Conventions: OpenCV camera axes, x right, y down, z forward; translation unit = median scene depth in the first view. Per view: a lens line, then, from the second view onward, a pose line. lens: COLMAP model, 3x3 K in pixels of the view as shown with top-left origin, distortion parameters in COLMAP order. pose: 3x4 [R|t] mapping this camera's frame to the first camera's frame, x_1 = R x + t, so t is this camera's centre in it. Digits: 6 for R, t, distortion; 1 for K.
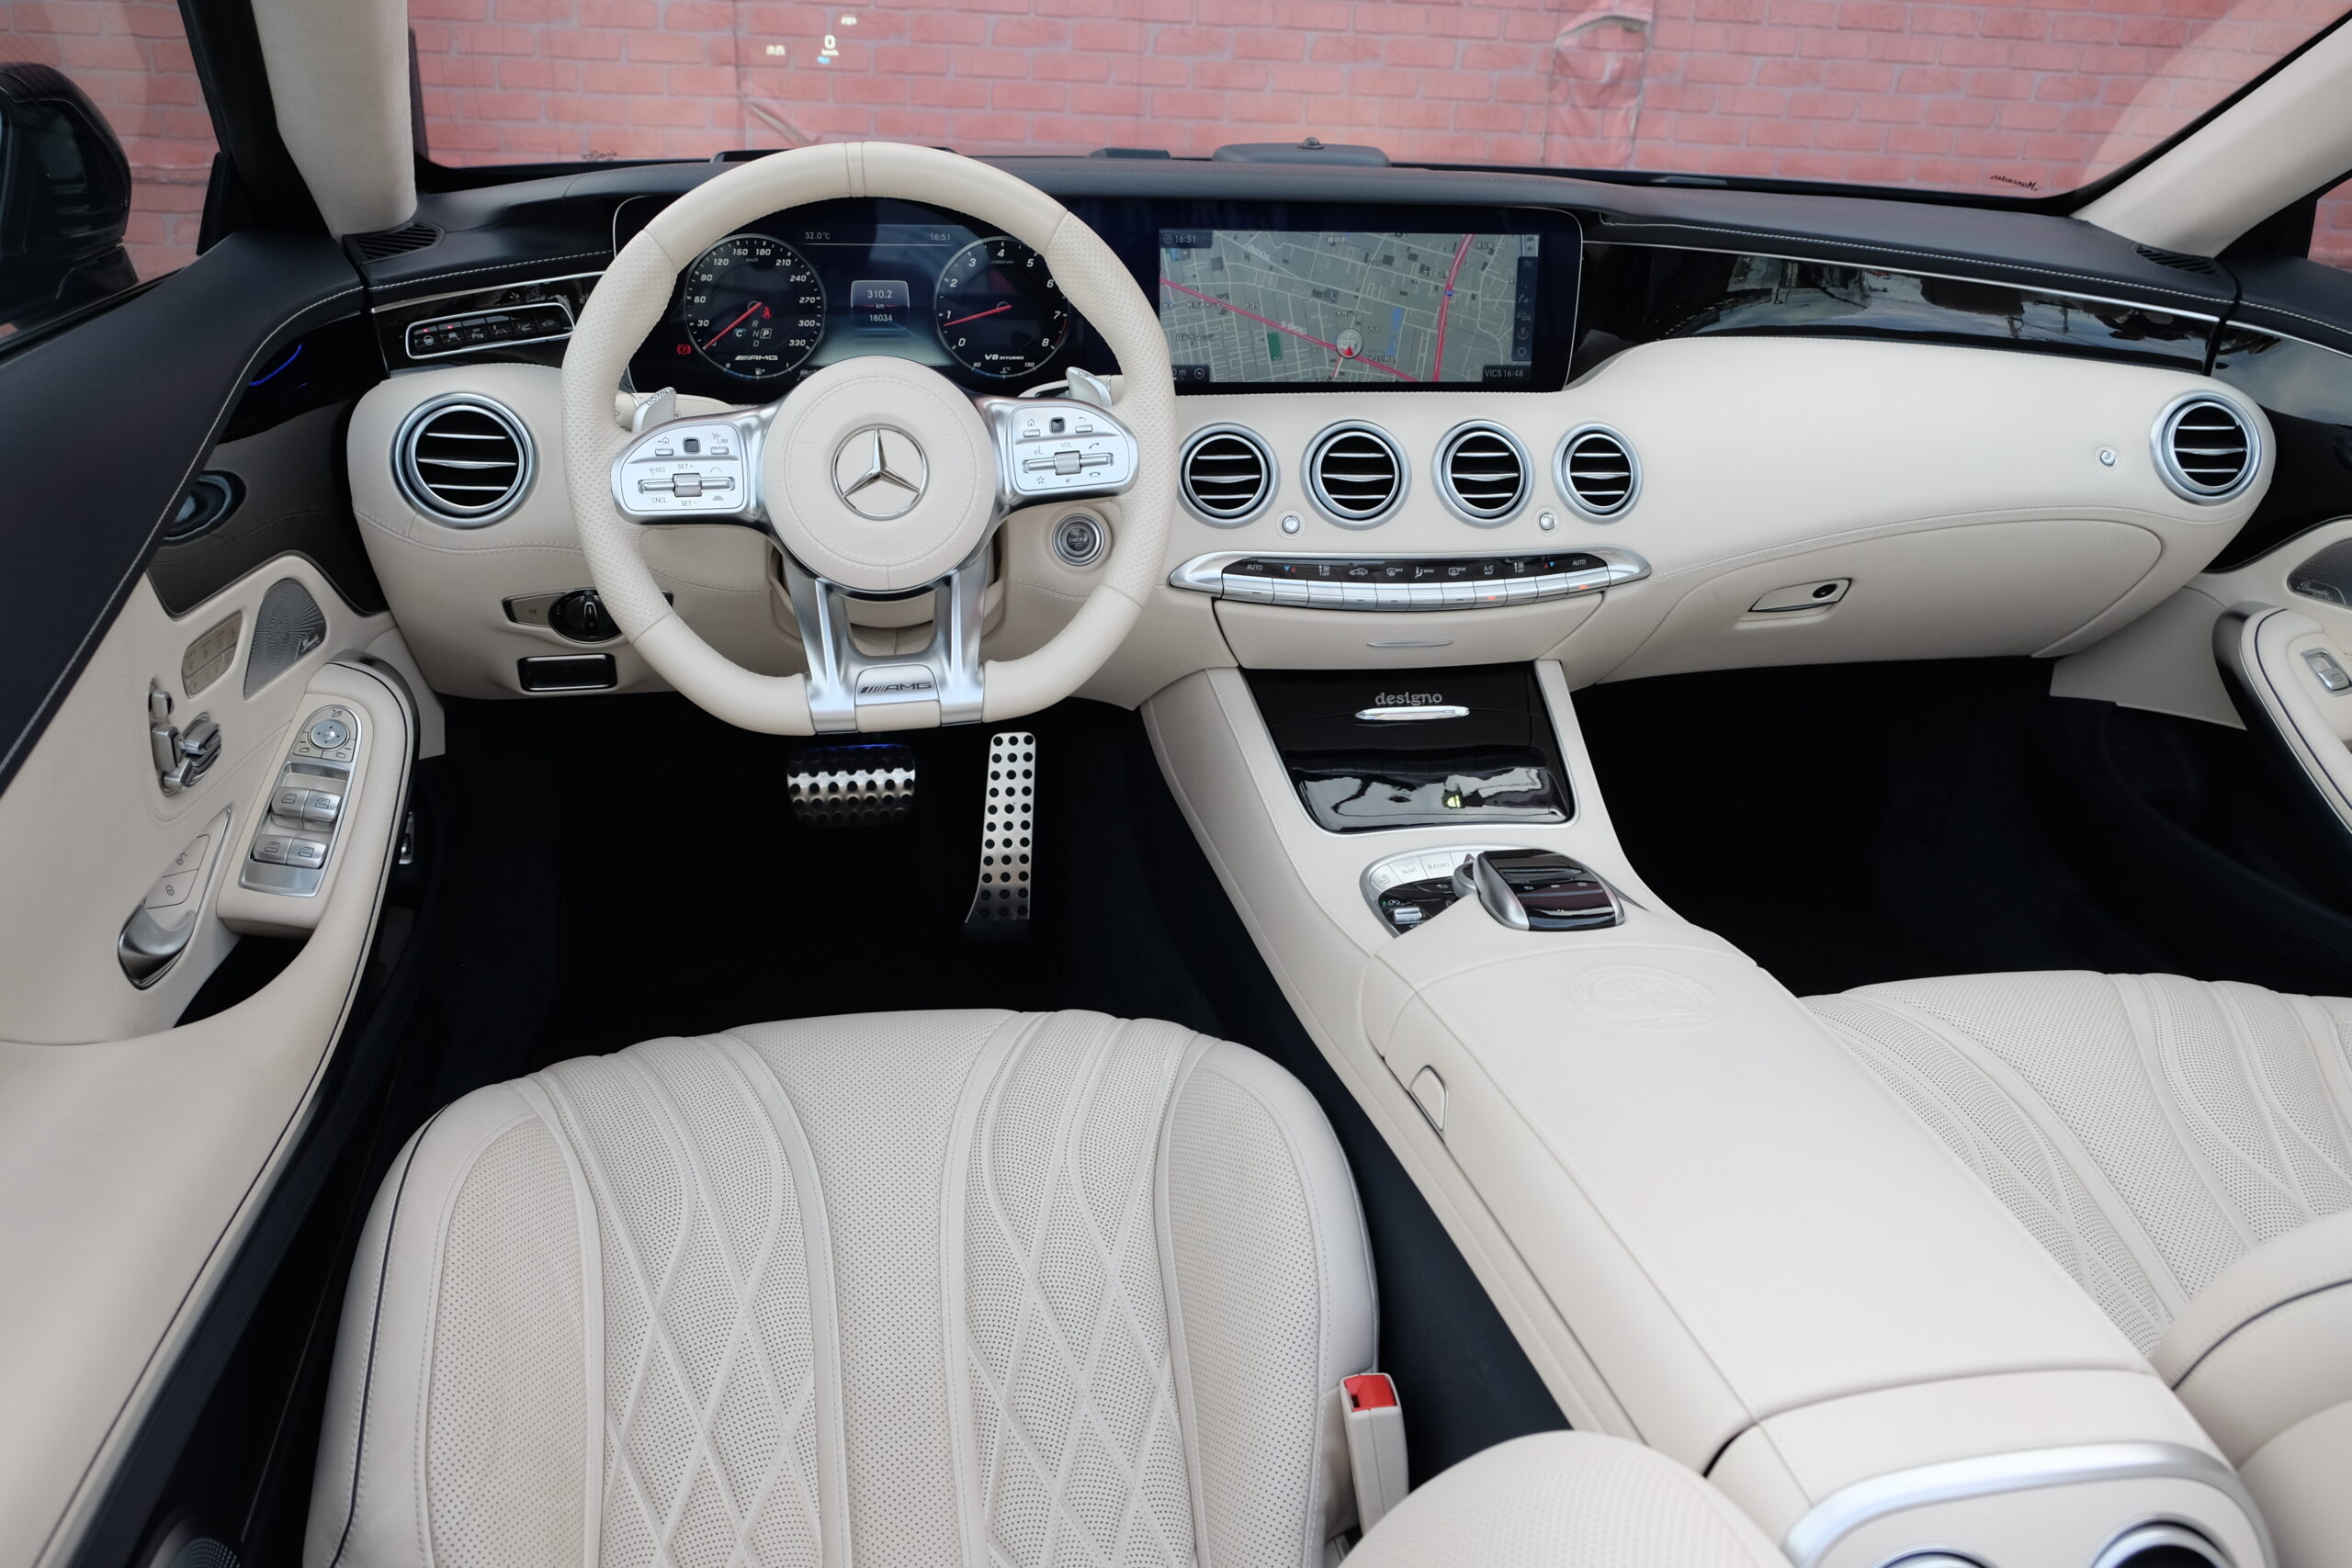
lens RADIAL K [[1917.3, 0, 1176.0], [0, 1917.3, 784.0], [0, 0, 1]] dist [0.035810, 0.000740]
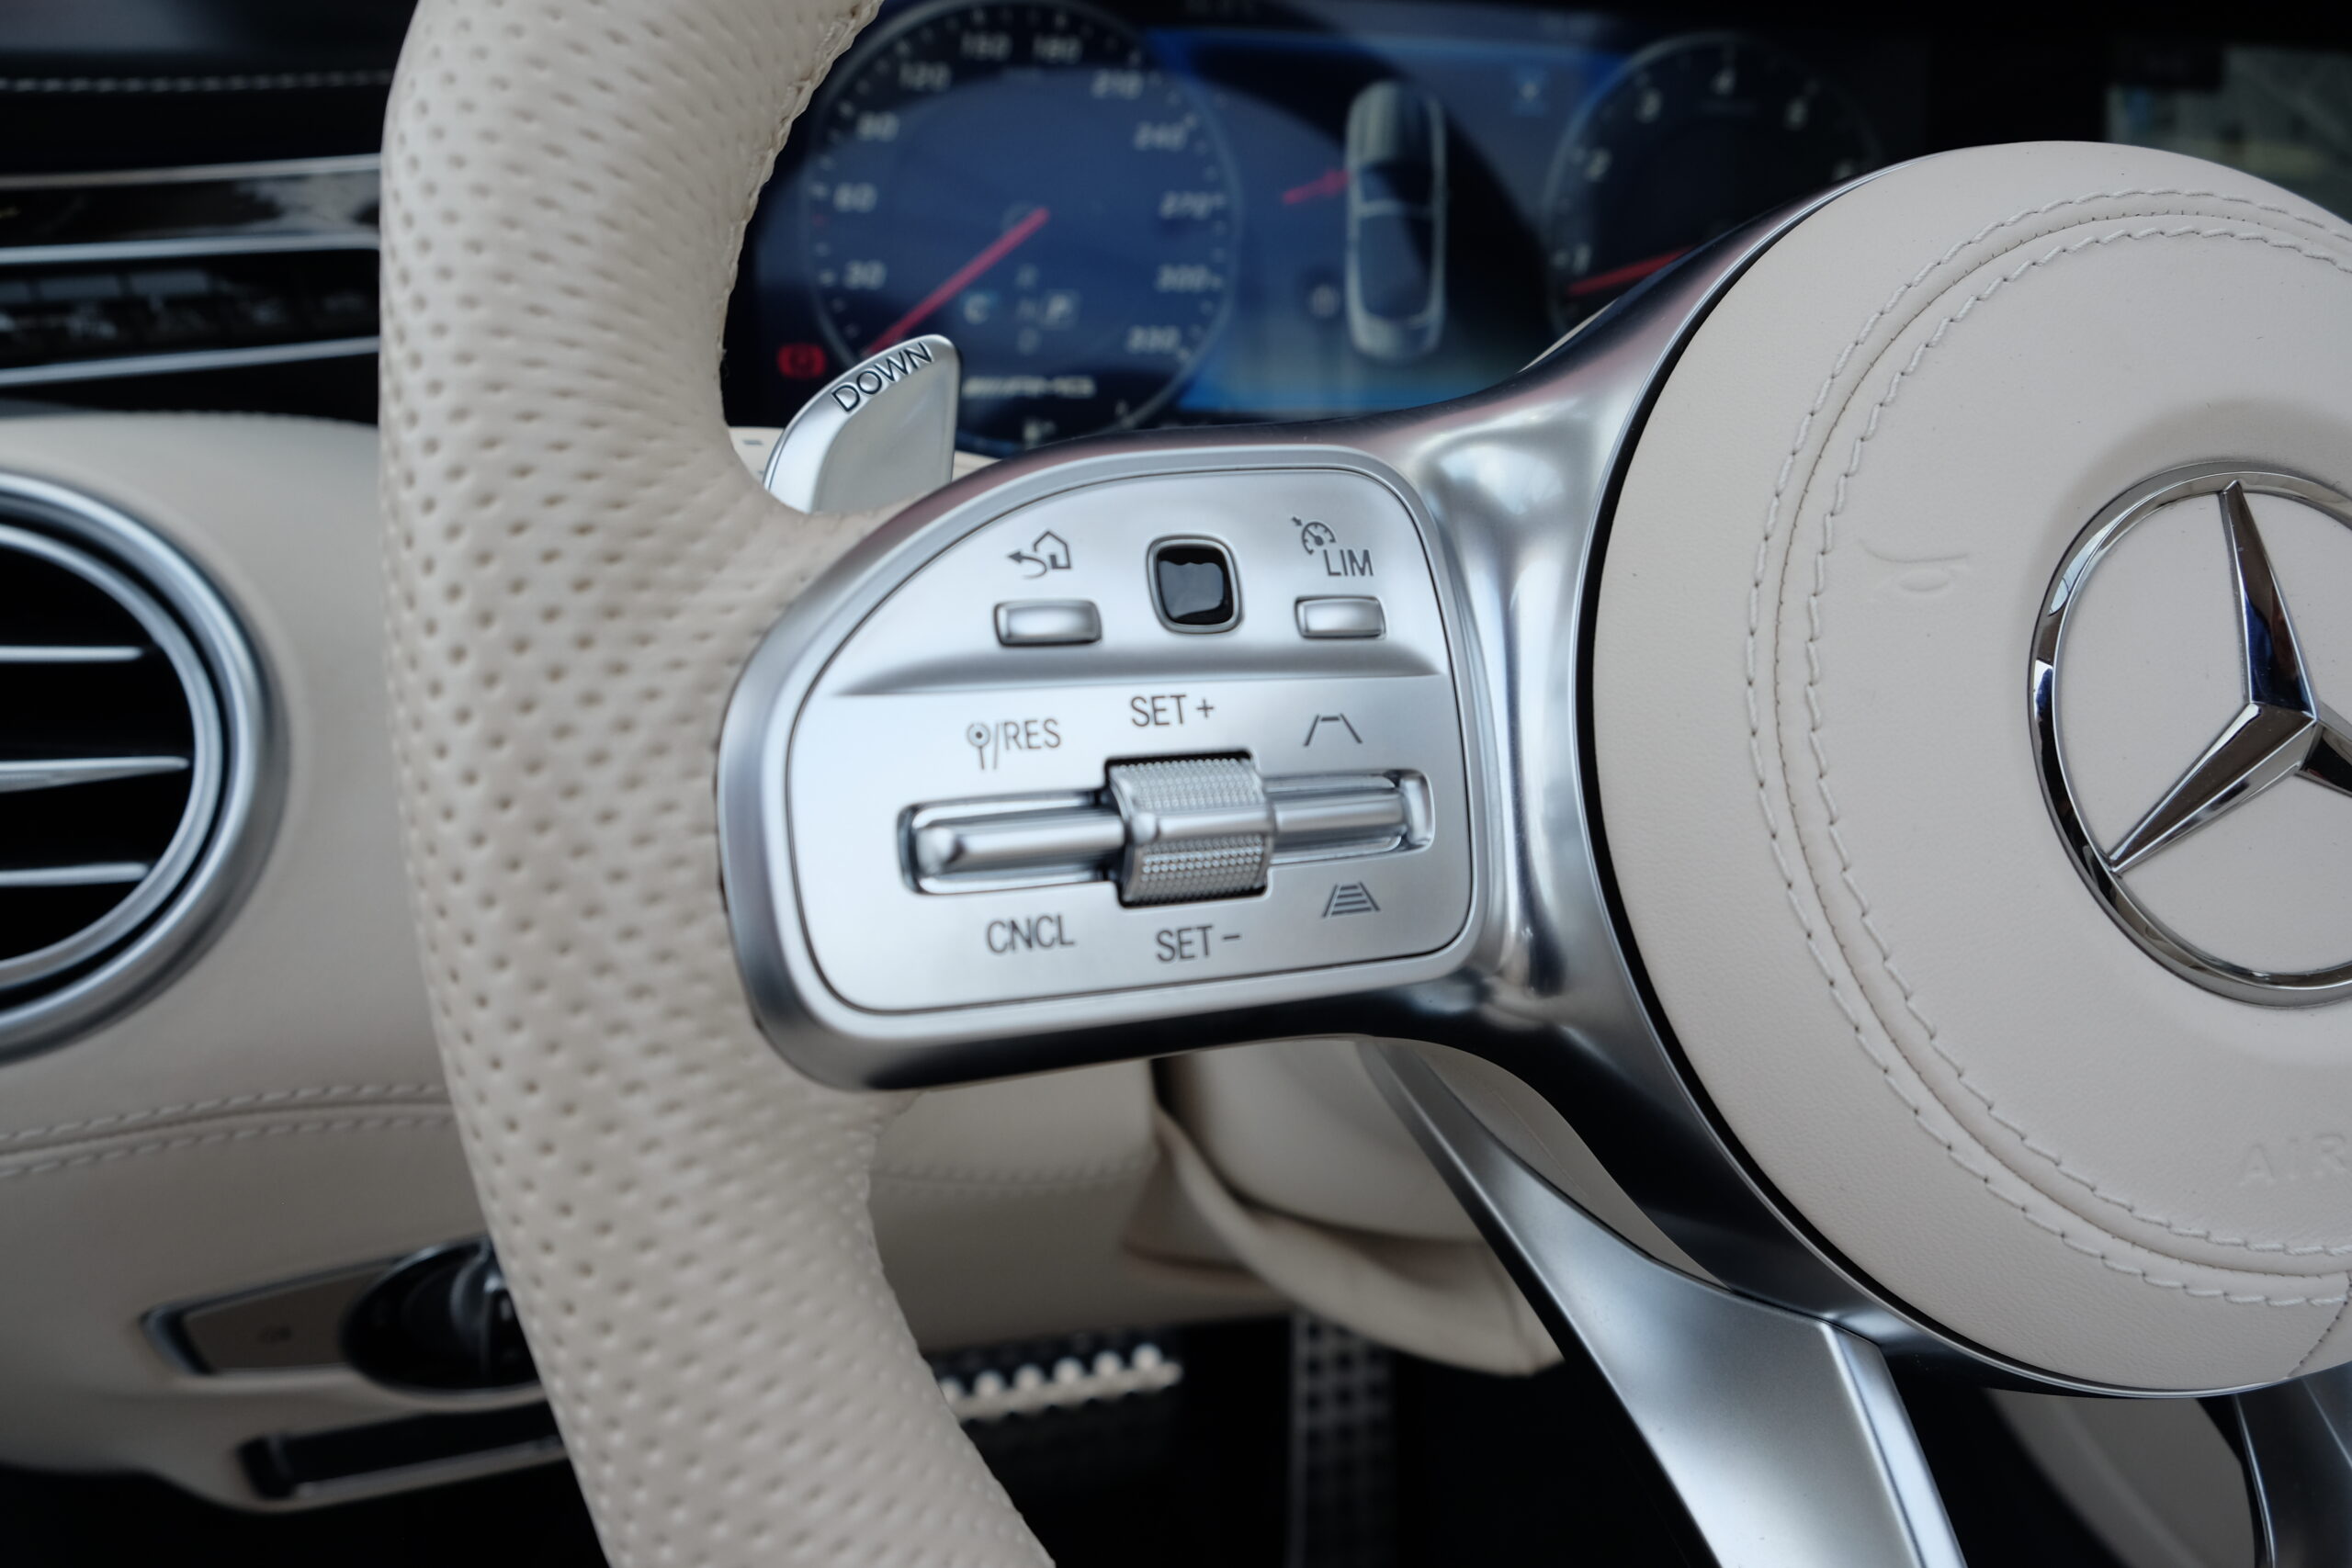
lens RADIAL K [[1850.9, 0, 1176.0], [0, 1850.9, 784.0], [0, 0, 1]] dist [-0.058557, -0.000604]
pose [[0.993904, -0.050762, 0.097868, -0.229170], [0.064315, 0.987958, -0.140721, -0.116785], [-0.089547, 0.146157, 0.985200, 0.723269]]
